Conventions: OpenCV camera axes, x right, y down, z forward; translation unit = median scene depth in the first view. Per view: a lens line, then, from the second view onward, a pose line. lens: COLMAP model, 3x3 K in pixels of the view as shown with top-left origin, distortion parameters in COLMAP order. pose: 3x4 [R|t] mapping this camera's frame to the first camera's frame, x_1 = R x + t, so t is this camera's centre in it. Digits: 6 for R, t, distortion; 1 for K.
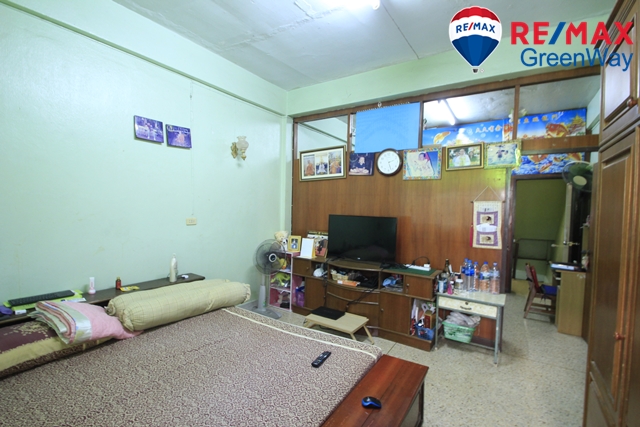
lens RADIAL K [[301.3, 0, 318.8], [0, 301.3, 215.0], [0, 0, 1]] dist [0.002107, -0.008666]
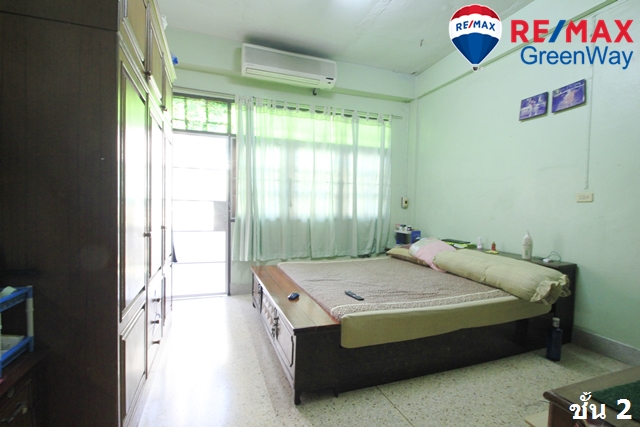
lens RADIAL K [[301.3, 0, 318.0], [0, 301.3, 213.8], [0, 0, 1]] dist [0.002107, -0.008666]
pose [[-0.598132, -0.013674, -0.801281, 0.663415], [-0.054956, 0.998201, 0.023989, 0.091592], [0.799511, 0.058384, -0.597807, 1.014588]]
